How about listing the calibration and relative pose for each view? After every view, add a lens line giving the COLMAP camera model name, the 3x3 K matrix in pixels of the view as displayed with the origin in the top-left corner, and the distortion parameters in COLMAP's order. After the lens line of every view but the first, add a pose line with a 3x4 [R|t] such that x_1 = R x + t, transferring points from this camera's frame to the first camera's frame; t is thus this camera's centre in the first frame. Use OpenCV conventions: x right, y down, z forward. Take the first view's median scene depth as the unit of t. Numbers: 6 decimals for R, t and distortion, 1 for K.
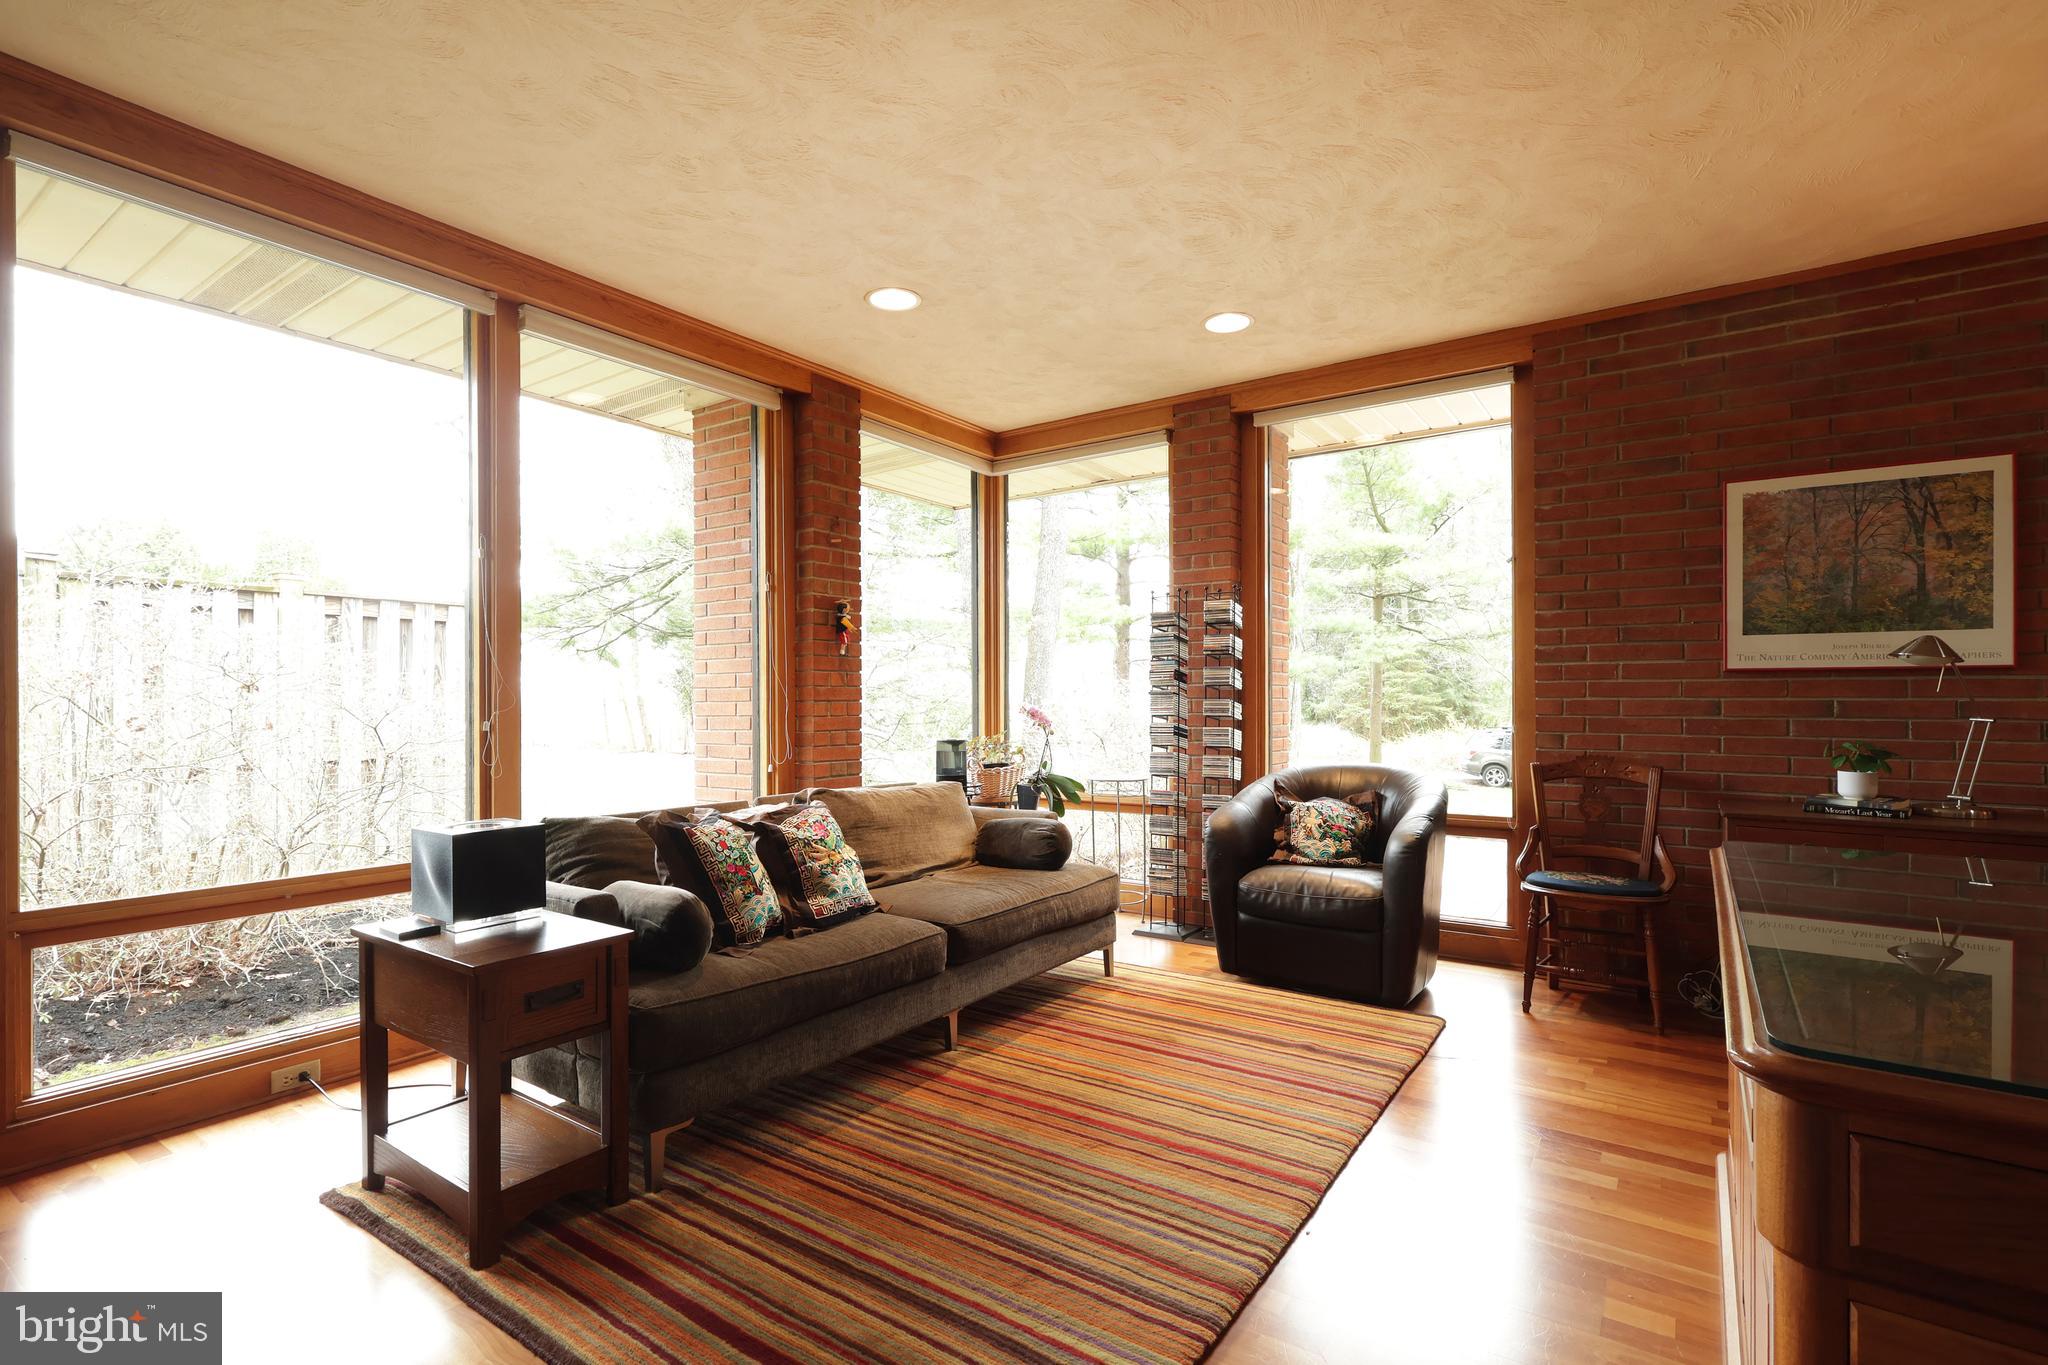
lens RADIAL K [[972.8, 0, 1011.5], [0, 972.8, 695.9], [0, 0, 1]] dist [-0.003014, 0.001493]
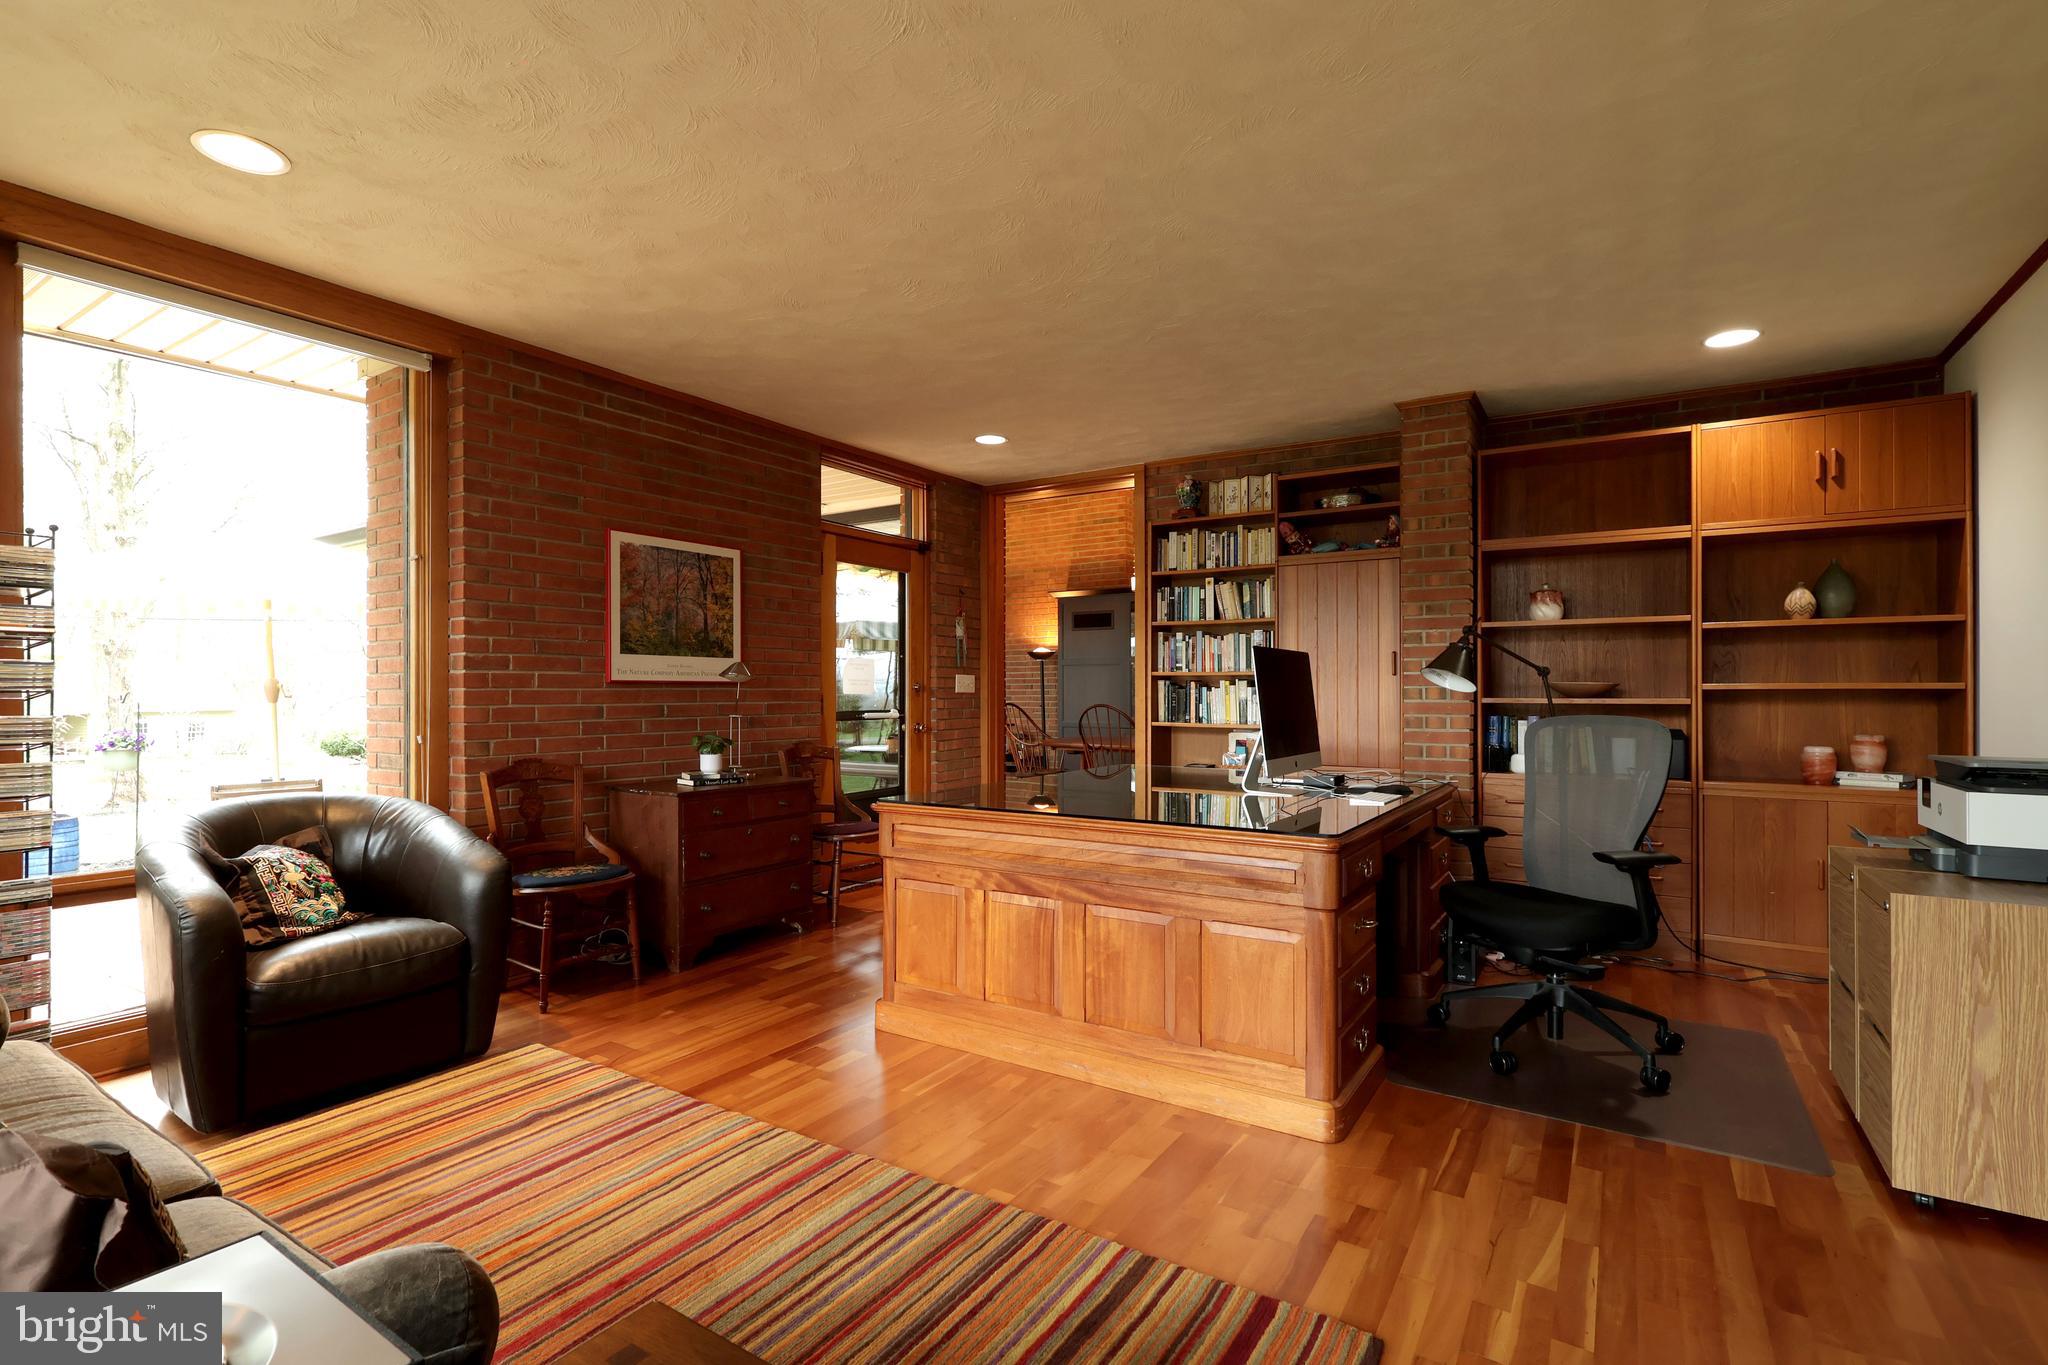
lens RADIAL K [[972.8, 0, 1010.7], [0, 972.8, 680.5], [0, 0, 1]] dist [-0.003014, 0.001493]
pose [[-0.056368, 0.012181, 0.998336, -0.529649], [0.003390, 0.999922, -0.012009, -0.011066], [-0.998404, 0.002707, -0.056405, 0.571016]]
